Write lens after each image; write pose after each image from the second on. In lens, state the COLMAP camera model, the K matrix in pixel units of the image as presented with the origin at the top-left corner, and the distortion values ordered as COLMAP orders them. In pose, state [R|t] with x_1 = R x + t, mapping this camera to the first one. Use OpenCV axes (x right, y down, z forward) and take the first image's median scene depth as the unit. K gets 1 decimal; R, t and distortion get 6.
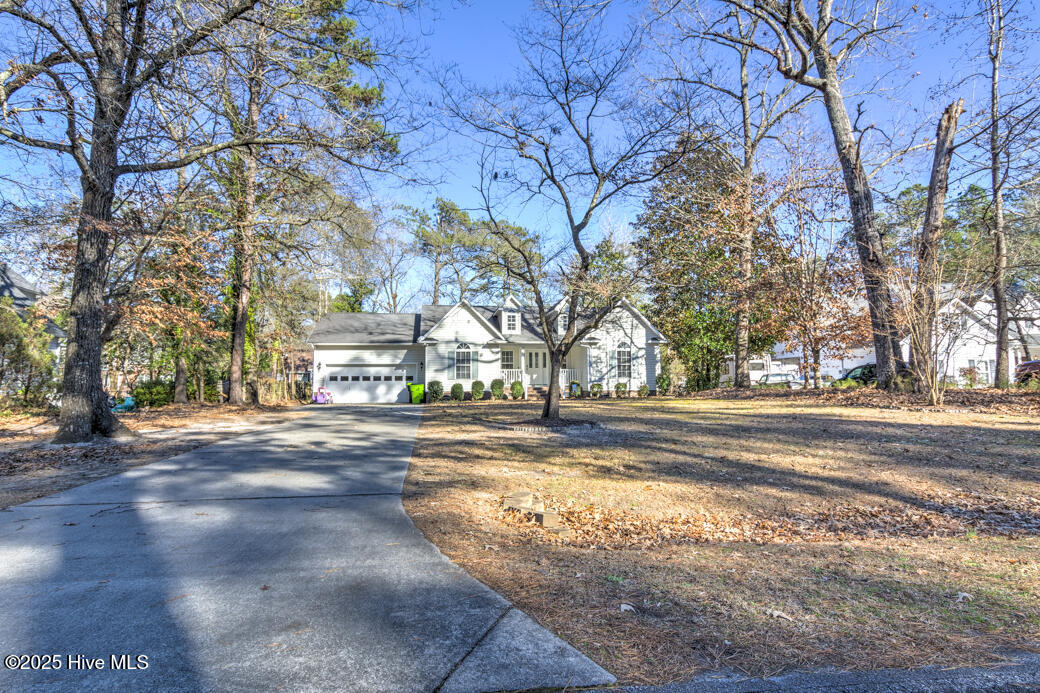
lens RADIAL K [[548.0, 0, 518.0], [0, 548.0, 349.3], [0, 0, 1]] dist [0.002657, 0.001389]
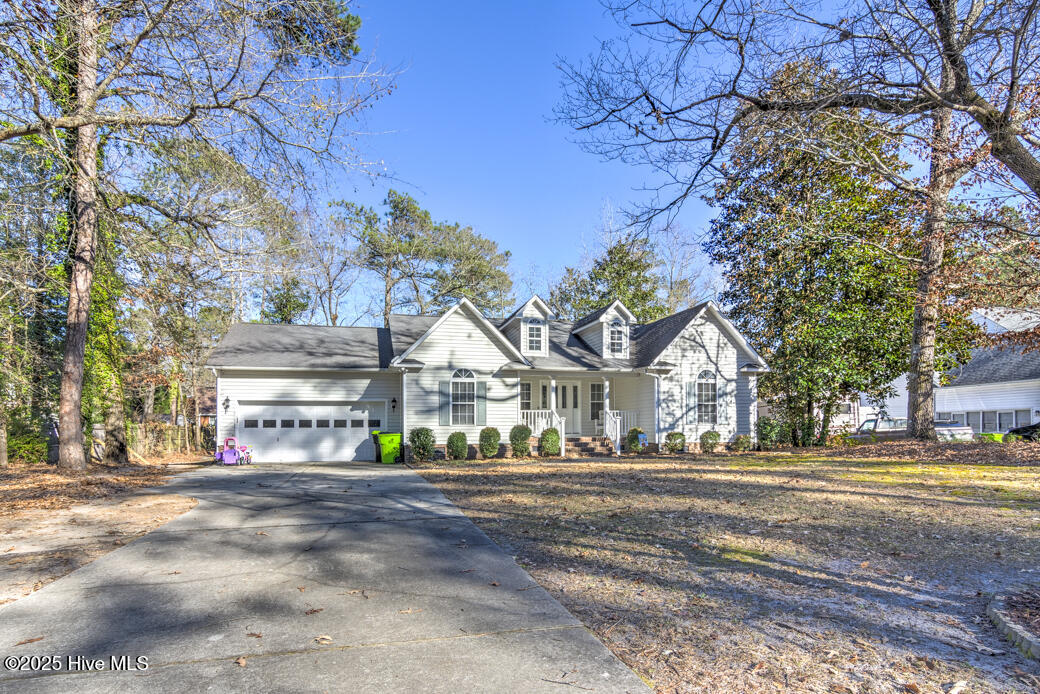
lens RADIAL K [[566.6, 0, 517.5], [0, 566.6, 417.2], [0, 0, 1]] dist [0.013536, -0.000870]
pose [[0.993942, 0.003677, 0.109841, -0.107919], [-0.008264, 0.999111, 0.041335, 0.017047], [-0.109591, -0.041992, 0.993089, 0.334071]]
